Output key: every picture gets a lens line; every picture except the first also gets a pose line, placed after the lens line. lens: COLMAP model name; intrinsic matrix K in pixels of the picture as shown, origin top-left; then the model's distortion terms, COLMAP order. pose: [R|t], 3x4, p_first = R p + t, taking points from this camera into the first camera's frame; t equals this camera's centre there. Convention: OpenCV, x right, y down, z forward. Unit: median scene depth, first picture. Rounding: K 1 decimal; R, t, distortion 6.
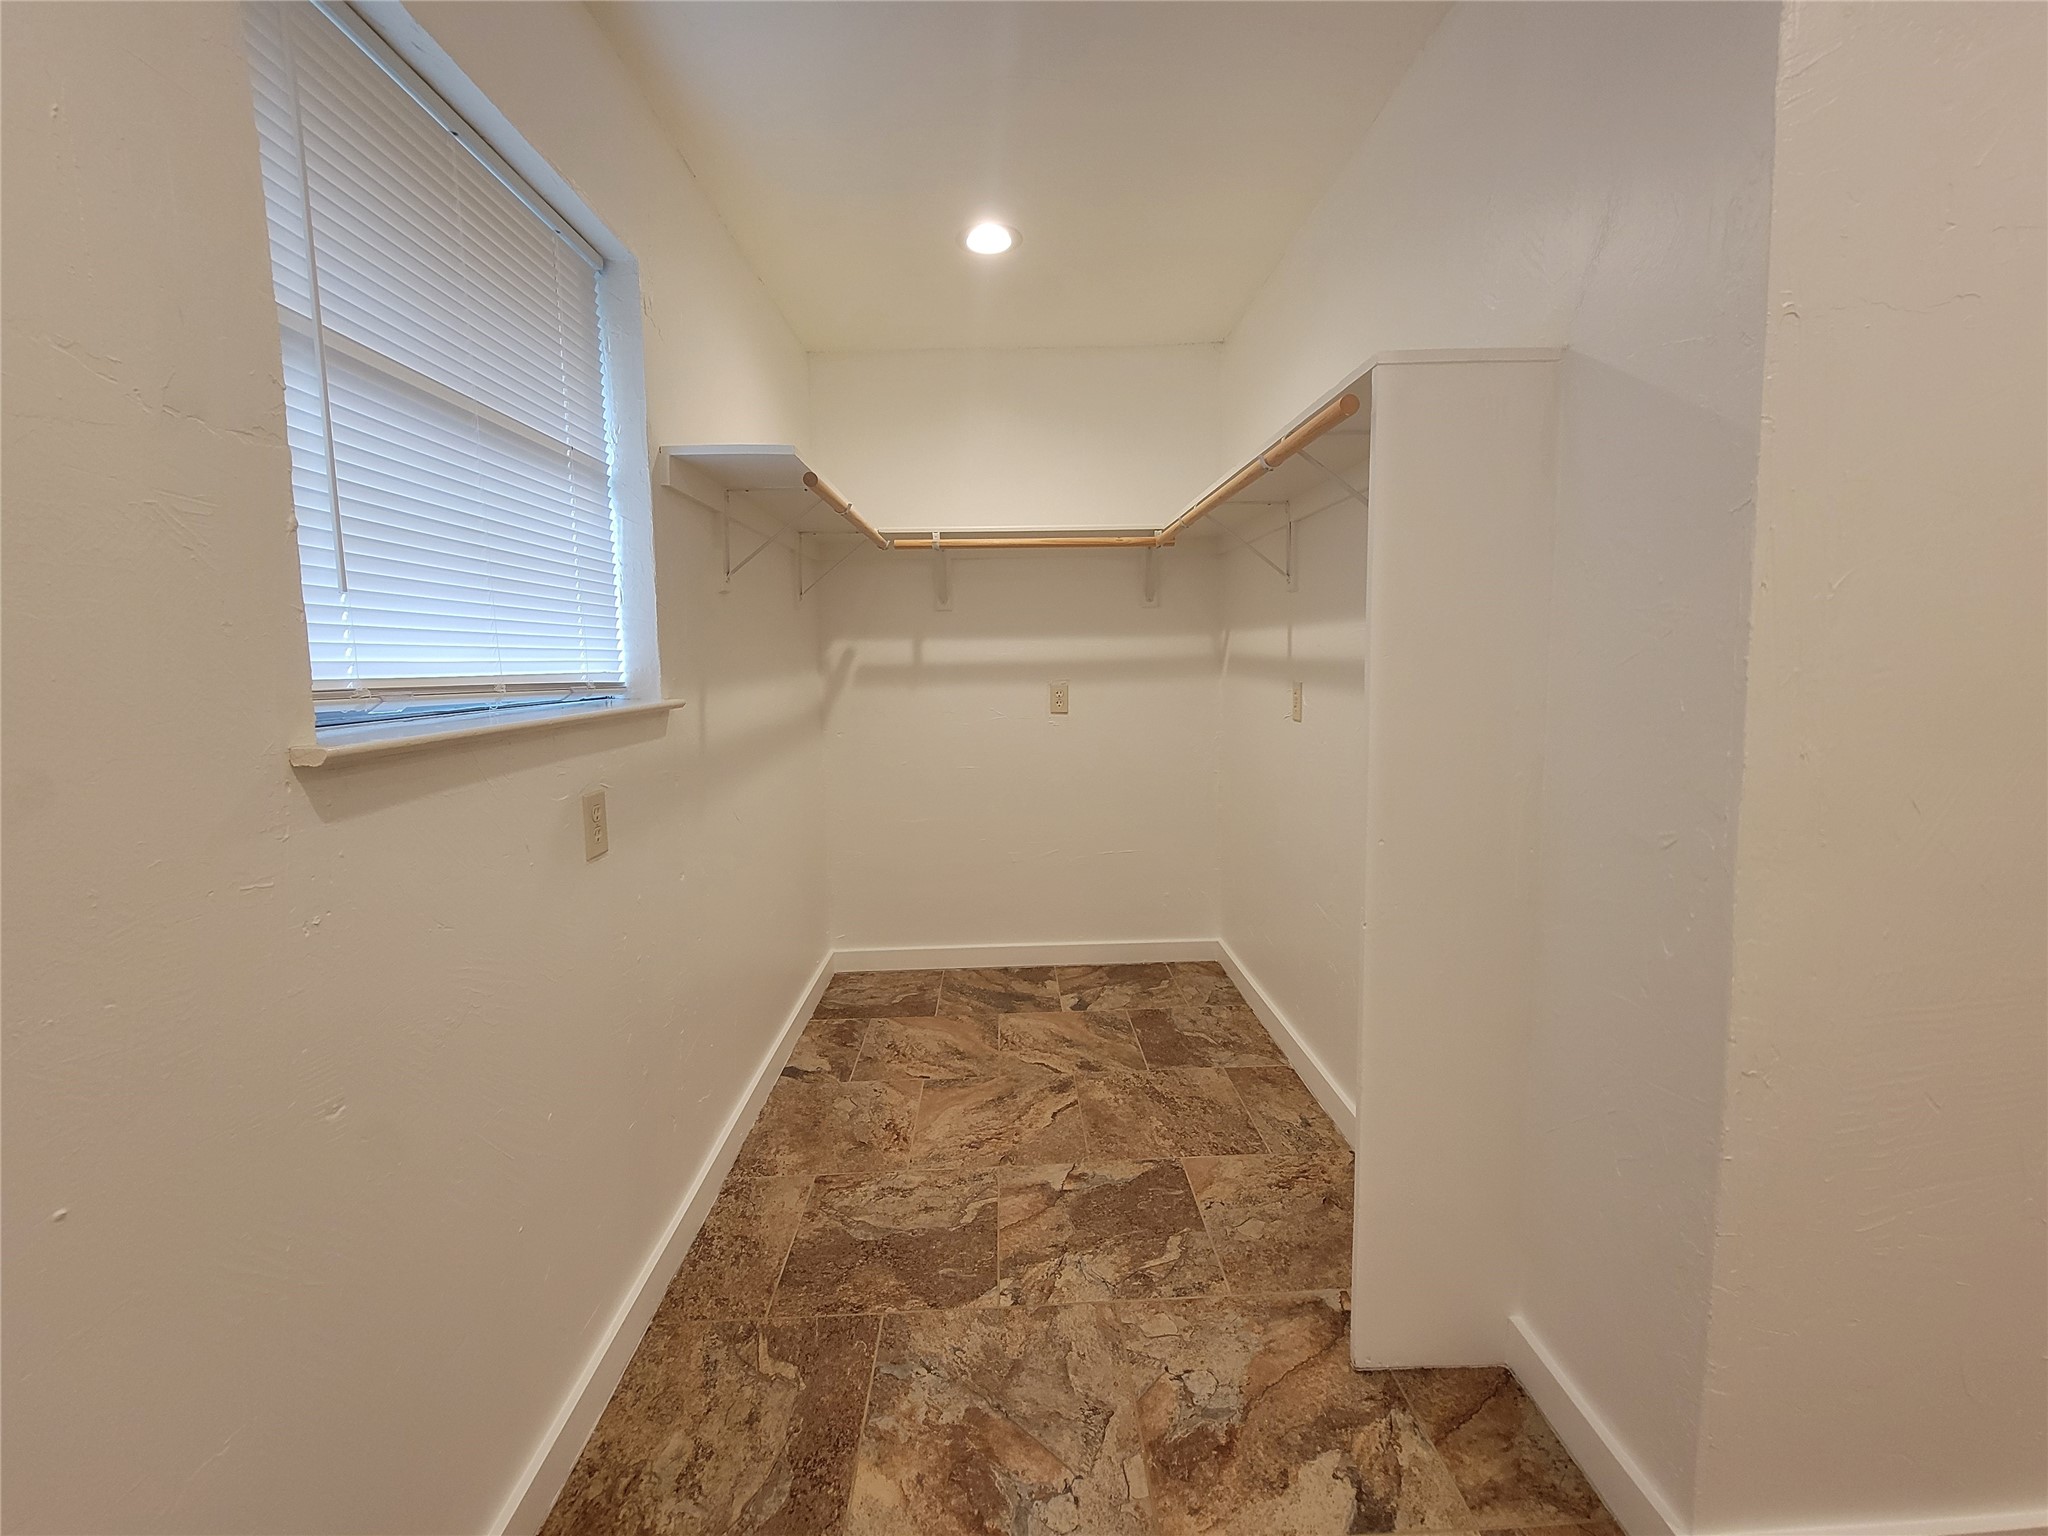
lens RADIAL K [[836.9, 0, 1014.4], [0, 836.9, 738.5], [0, 0, 1]] dist [-0.002991, -0.000319]
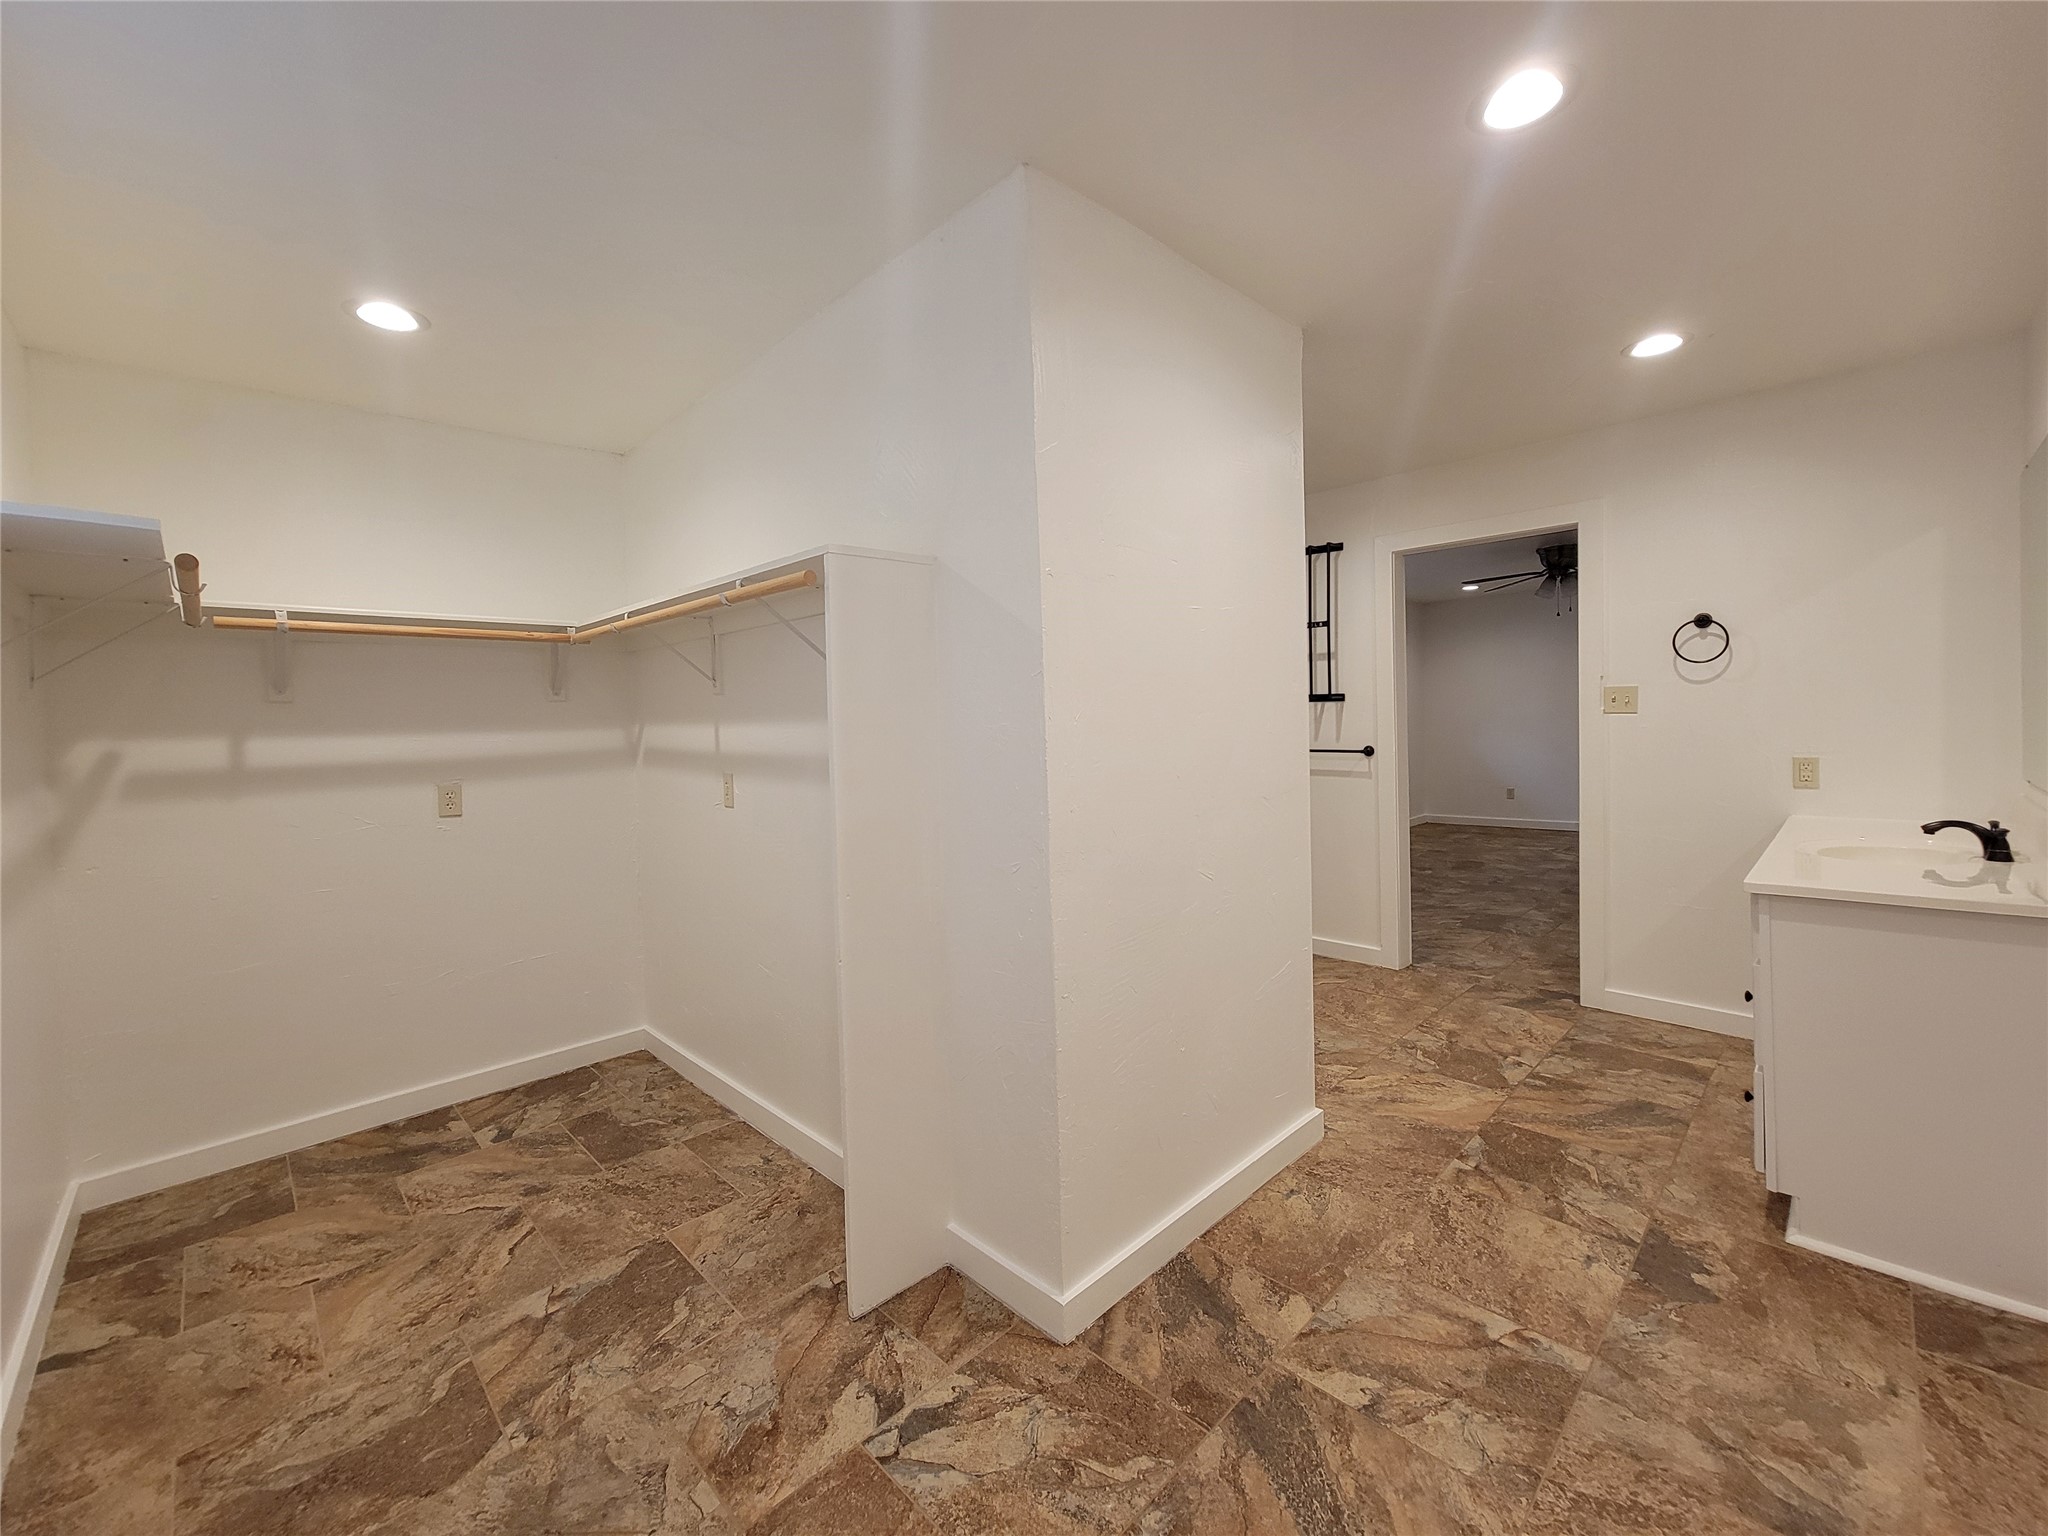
lens RADIAL K [[836.9, 0, 1014.4], [0, 836.9, 738.5], [0, 0, 1]] dist [-0.002991, -0.000319]
pose [[0.731250, -0.018151, 0.681868, -0.186386], [0.080251, 0.994993, -0.059576, -0.018346], [-0.677372, 0.098285, 0.729045, -0.124739]]
